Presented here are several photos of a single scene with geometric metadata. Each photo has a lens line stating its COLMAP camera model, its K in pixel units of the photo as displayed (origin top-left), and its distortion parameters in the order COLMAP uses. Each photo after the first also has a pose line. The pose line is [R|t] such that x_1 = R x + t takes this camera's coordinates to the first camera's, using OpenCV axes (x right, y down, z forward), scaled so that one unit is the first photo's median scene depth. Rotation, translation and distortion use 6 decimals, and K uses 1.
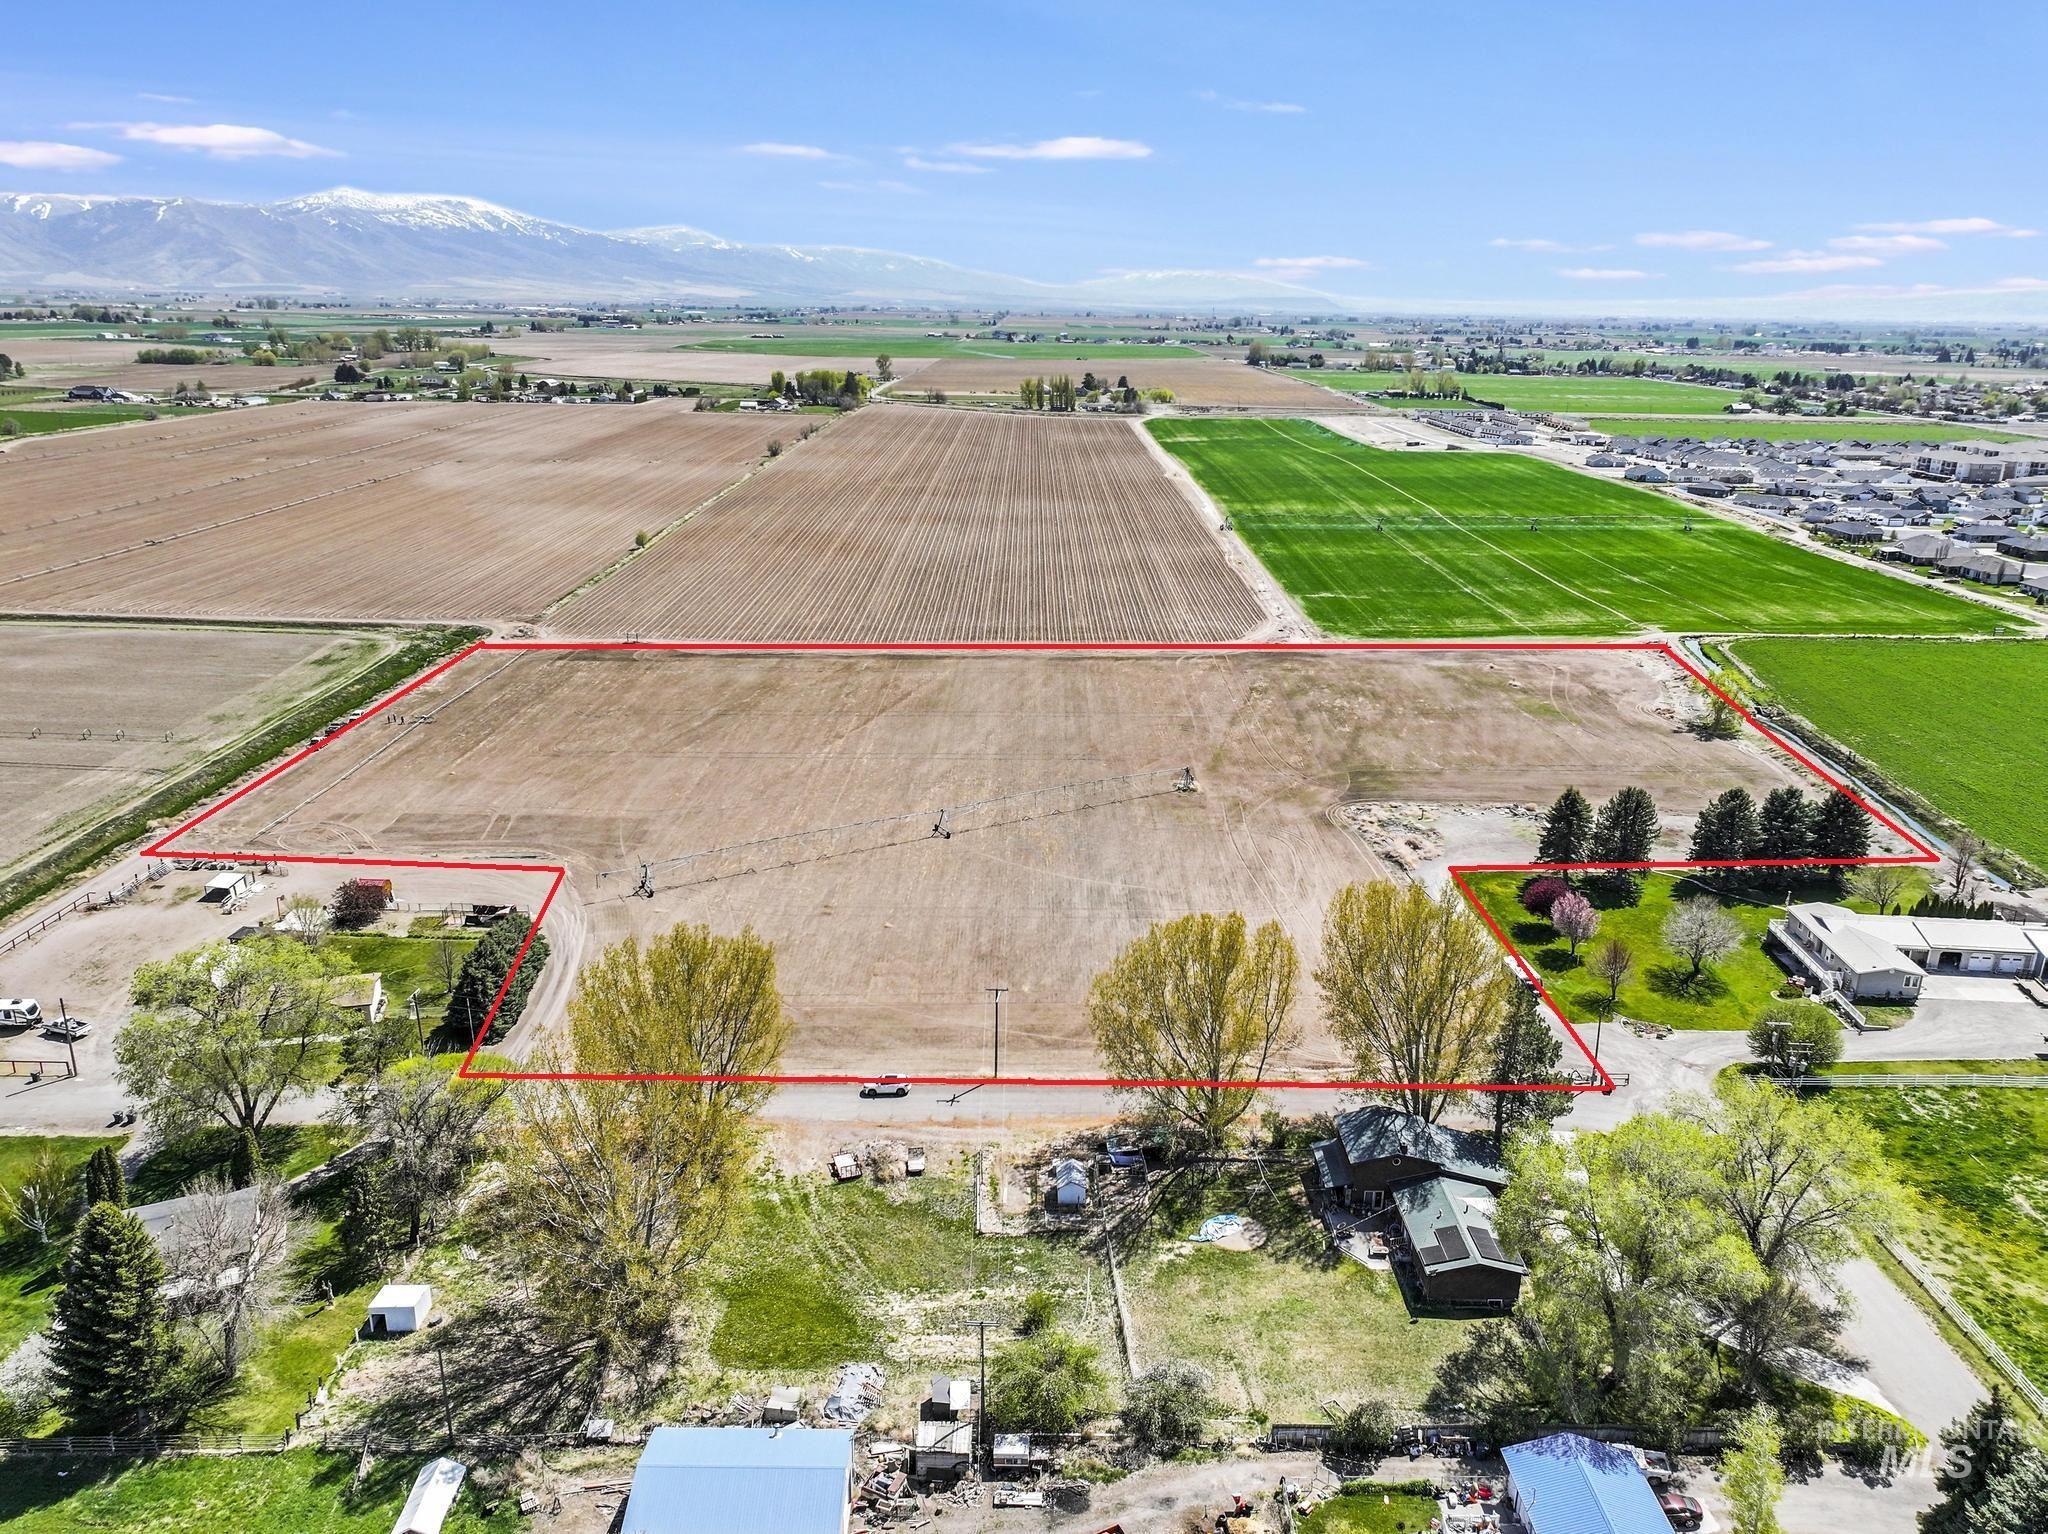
lens RADIAL K [[1449.0, 0, 1065.0], [0, 1449.0, 768.2], [0, 0, 1]] dist [-0.000752, 0.013759]
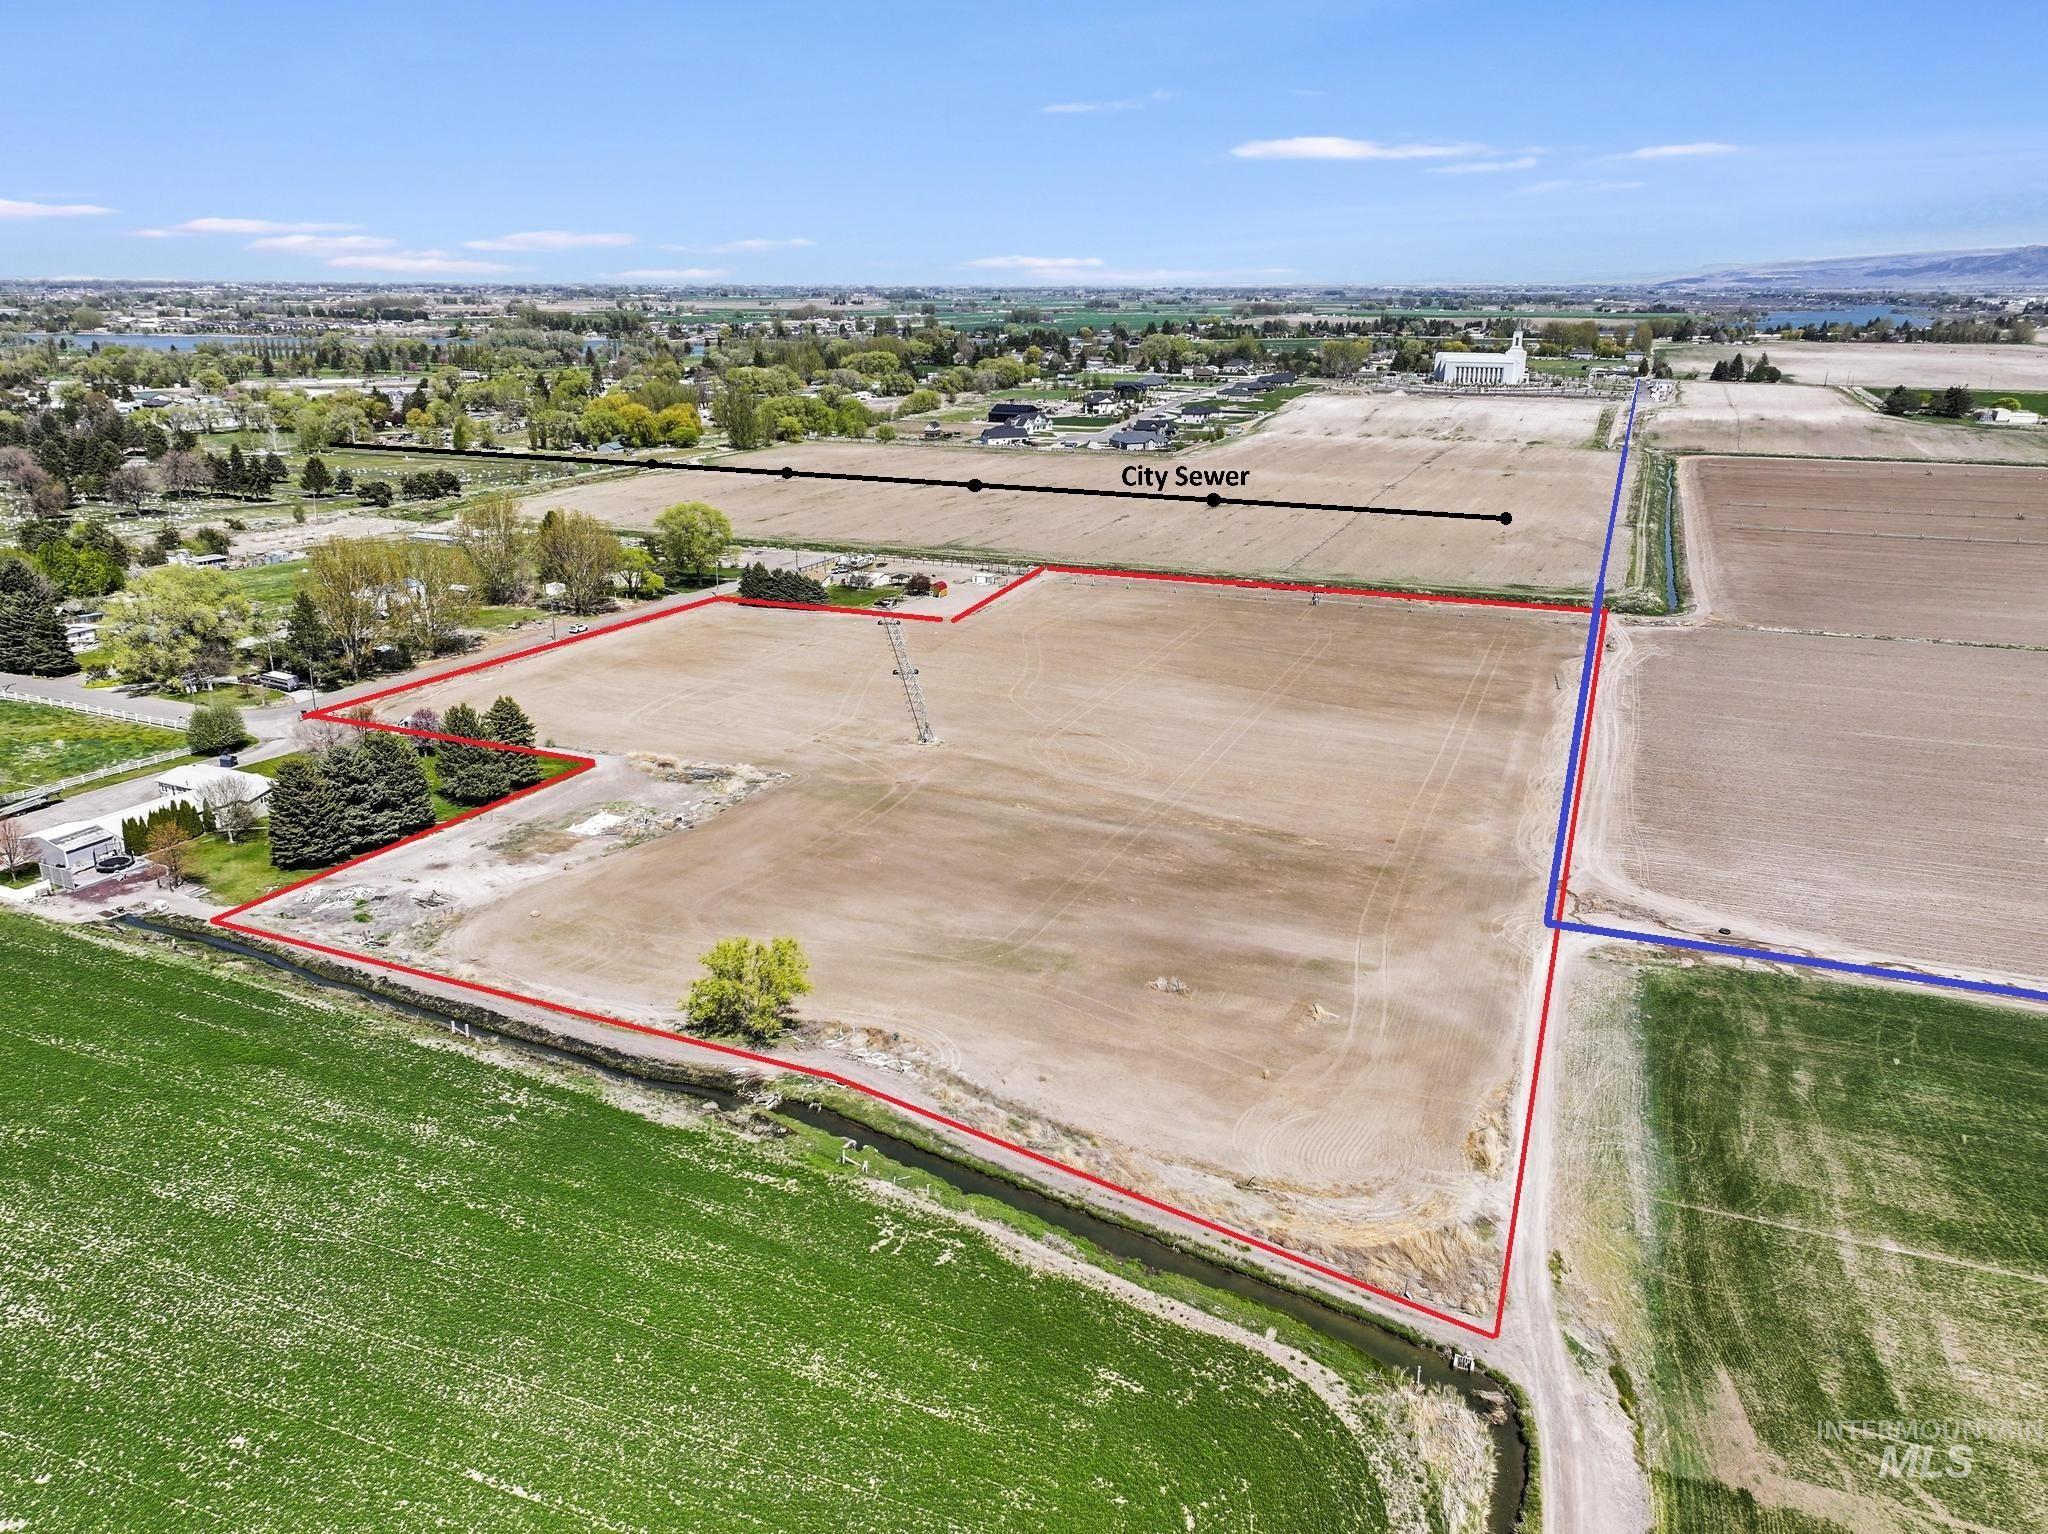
lens RADIAL K [[1491.1, 0, 991.3], [0, 1491.1, 674.8], [0, 0, 1]] dist [0.006995, 0.003480]
pose [[-0.403997, 0.212021, -0.889850, 0.782570], [-0.287125, 0.894217, 0.343417, -0.317369], [0.868531, 0.394238, -0.300384, 1.079023]]
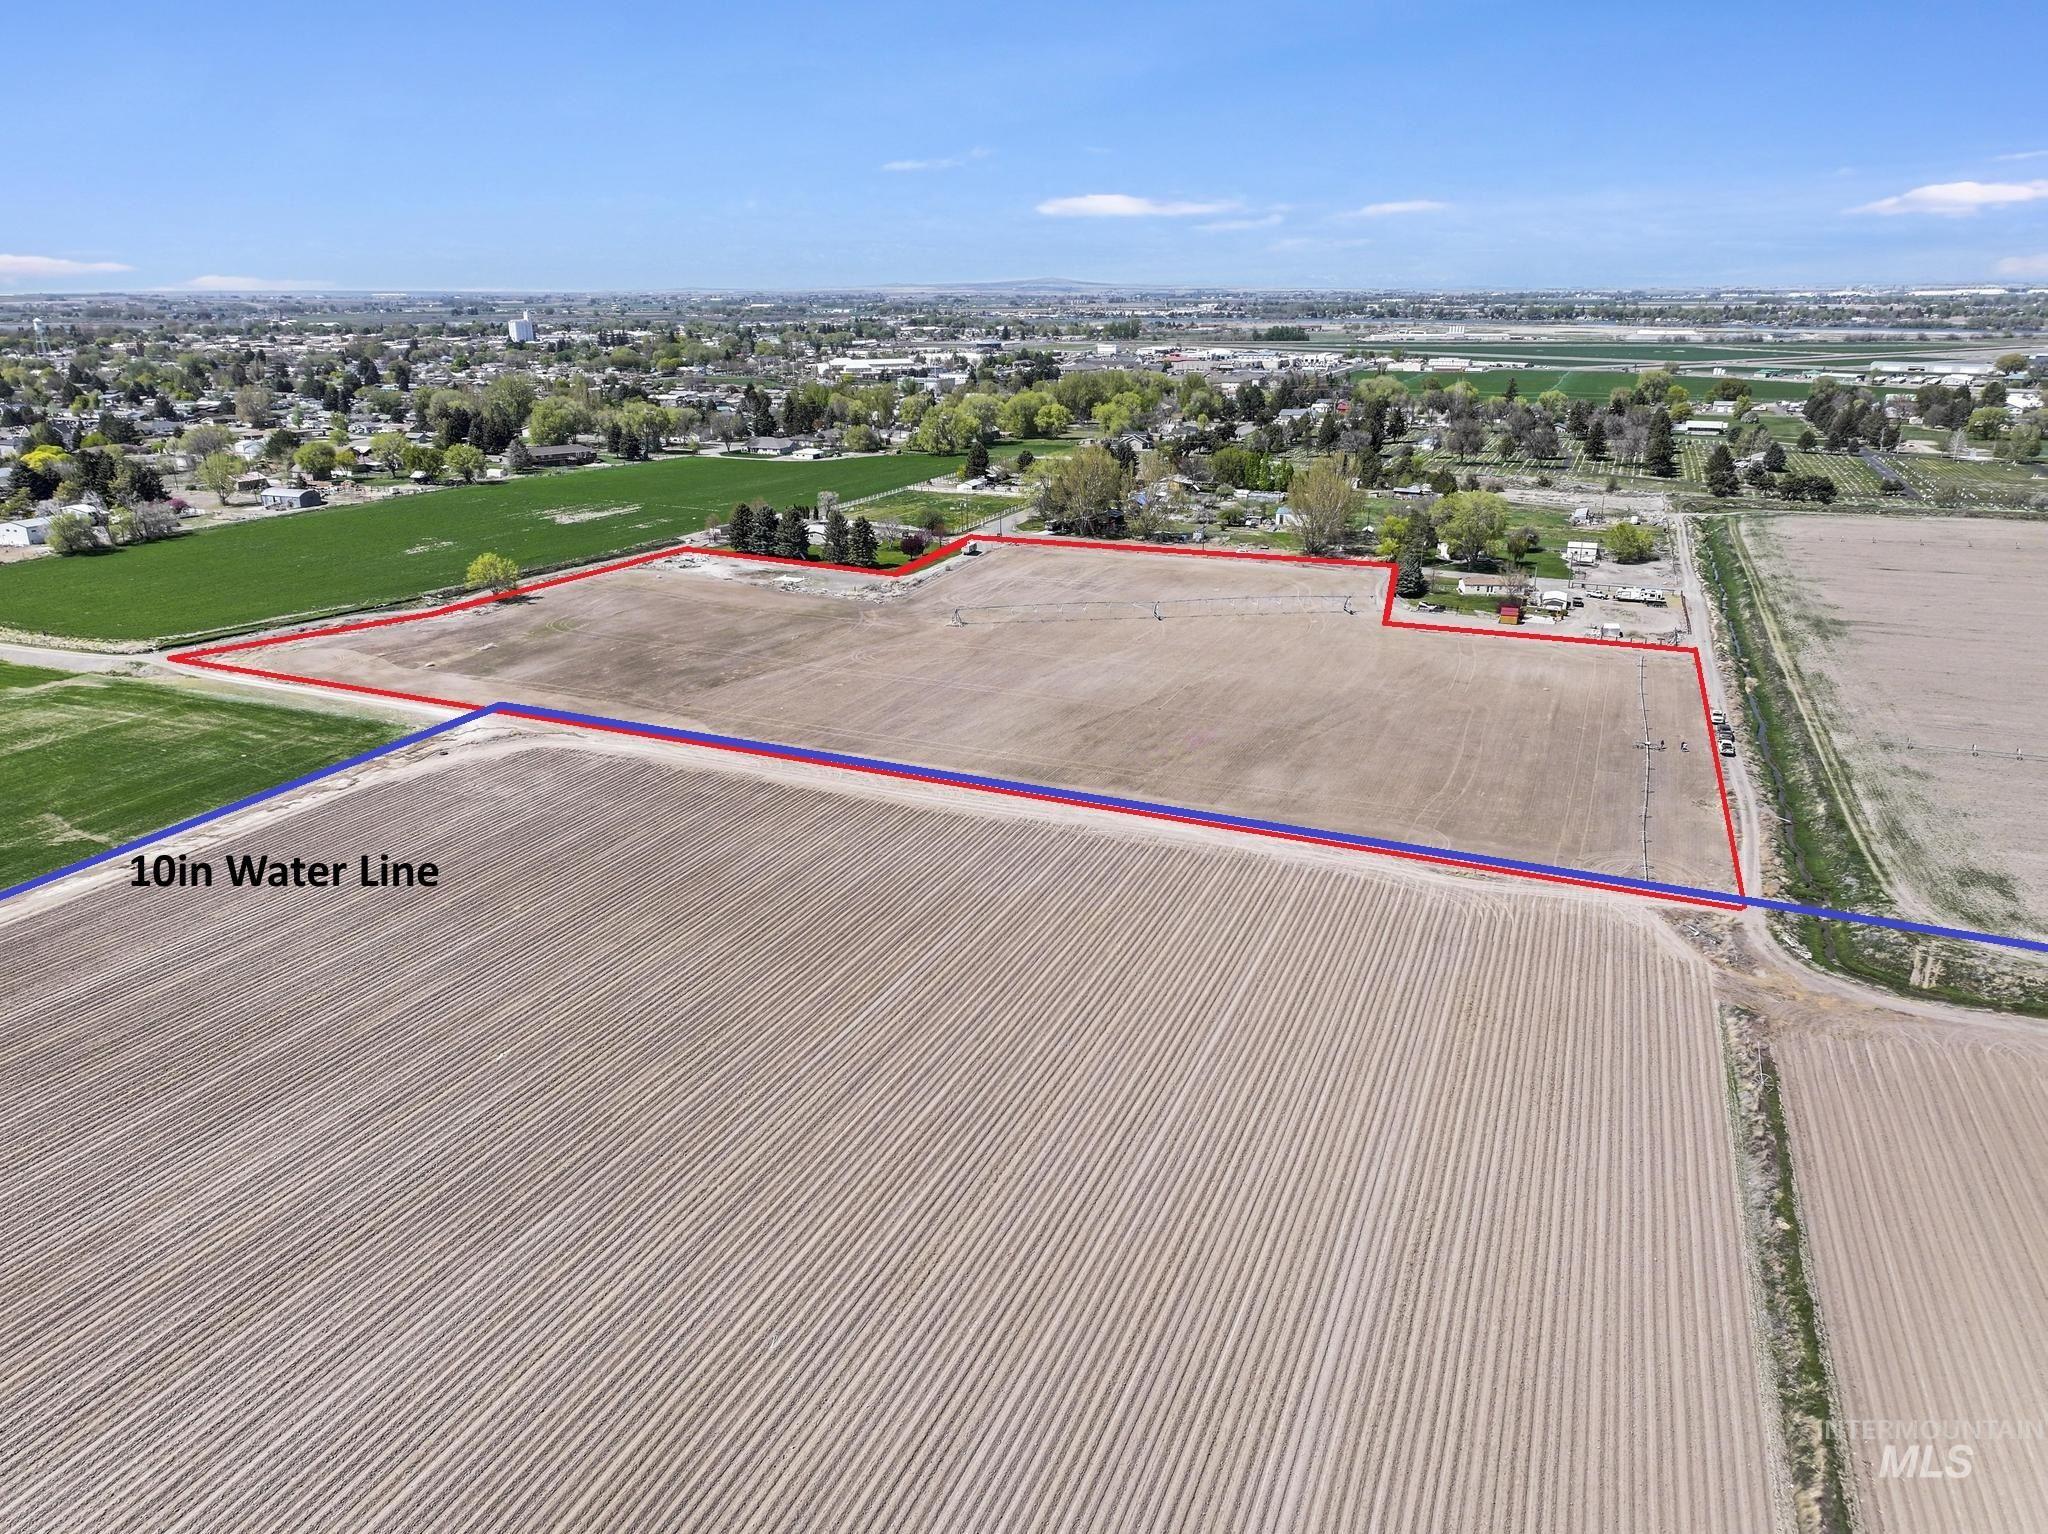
lens RADIAL K [[1406.4, 0, 1024.0], [0, 1406.4, 767.0], [0, 0, 1]] dist [0.003785, 0.003869]
pose [[-0.917365, -0.140722, 0.372342, -0.383236], [0.110176, 0.809108, 0.577240, -0.504483], [-0.382496, 0.570563, -0.726743, 1.619053]]
